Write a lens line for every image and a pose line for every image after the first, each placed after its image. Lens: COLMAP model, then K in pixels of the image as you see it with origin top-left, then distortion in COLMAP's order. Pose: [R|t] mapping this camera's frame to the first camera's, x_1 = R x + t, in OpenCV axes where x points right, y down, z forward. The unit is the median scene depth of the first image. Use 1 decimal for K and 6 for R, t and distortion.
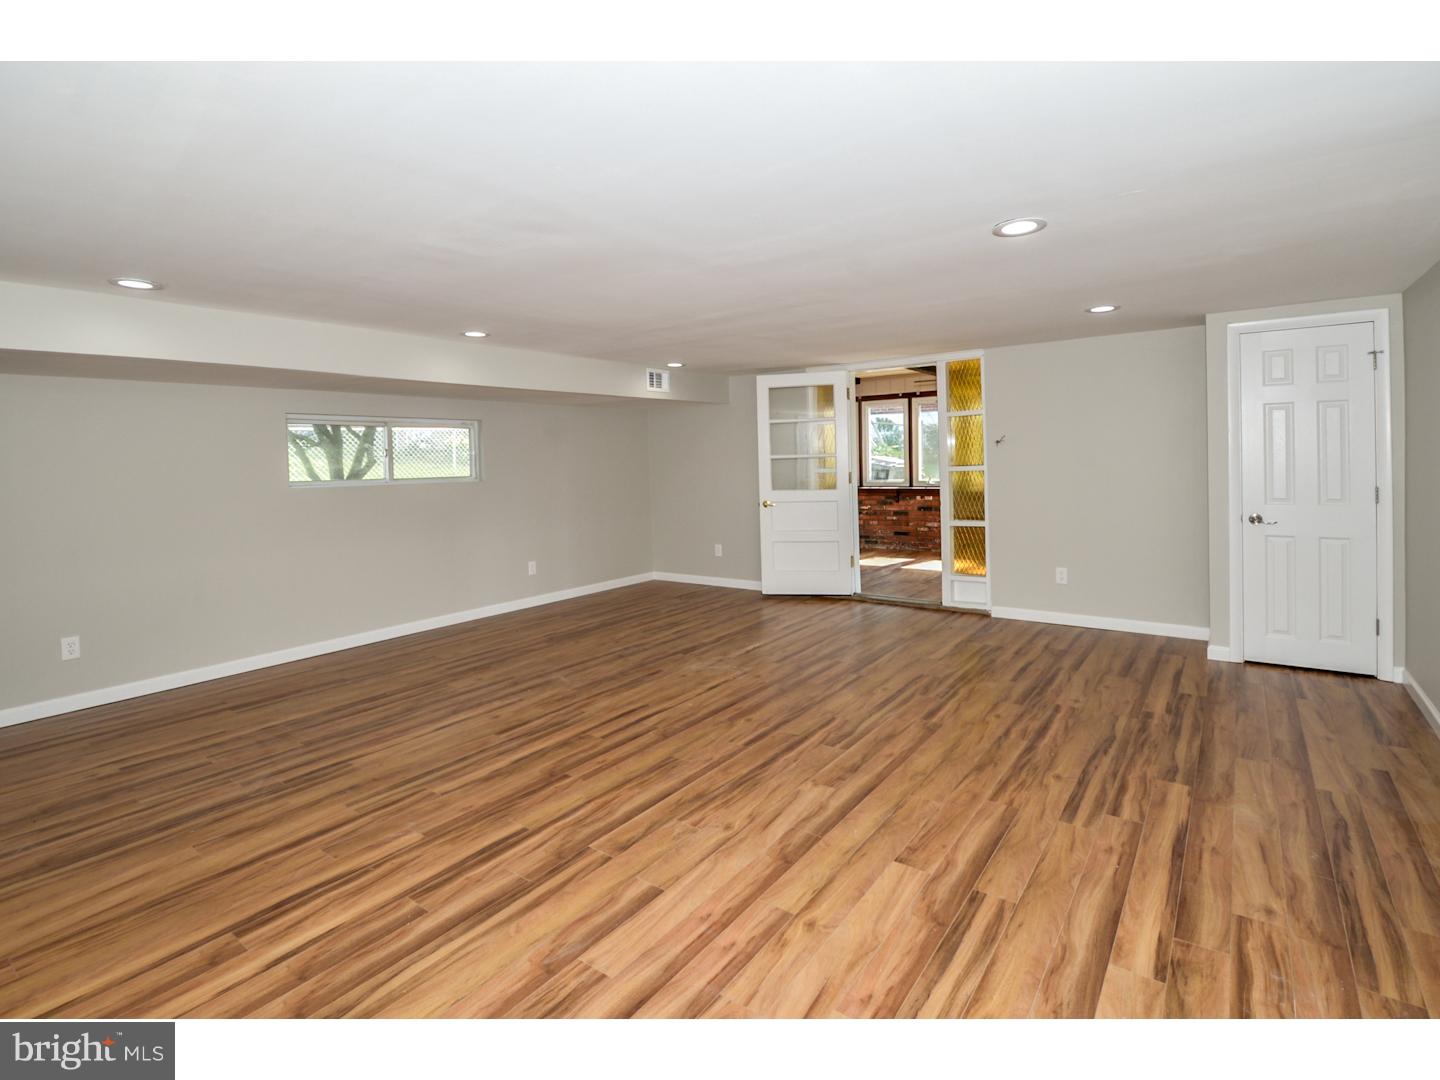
lens RADIAL K [[673.7, 0, 716.3], [0, 673.7, 534.7], [0, 0, 1]] dist [0.003152, -0.007049]
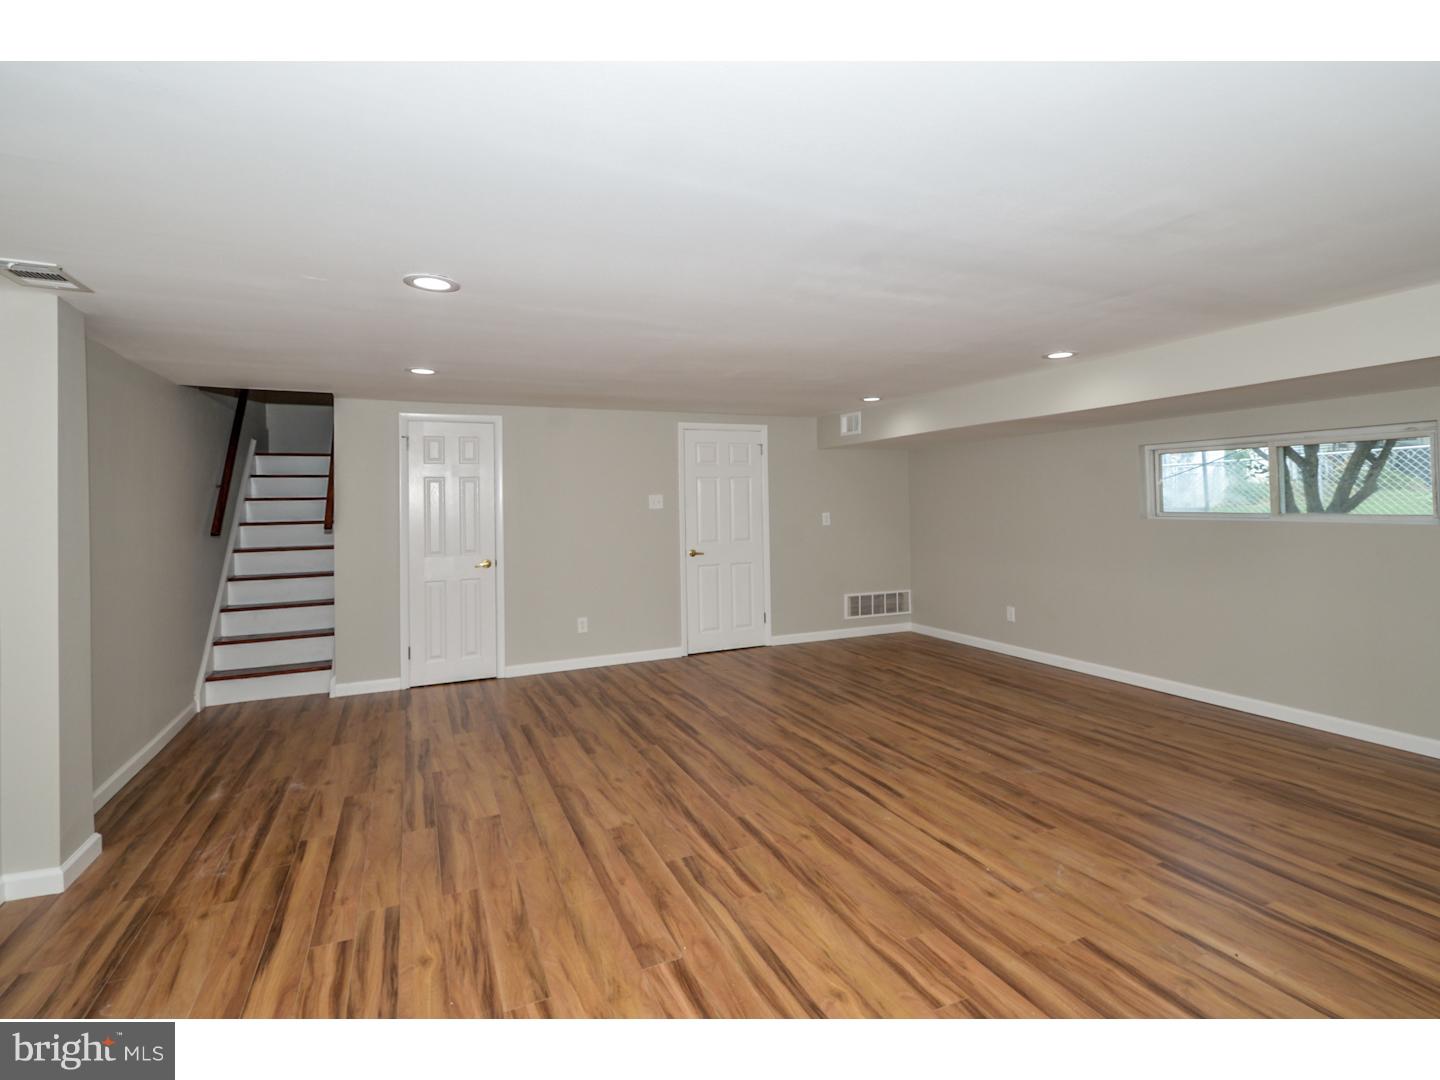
lens RADIAL K [[661.2, 0, 721.7], [0, 661.2, 490.9], [0, 0, 1]] dist [0.000177, -0.005174]
pose [[-0.456317, 0.012075, -0.889735, 0.998983], [-0.074020, 0.995927, 0.051479, -0.207092], [0.886733, 0.089349, -0.453565, 1.580106]]
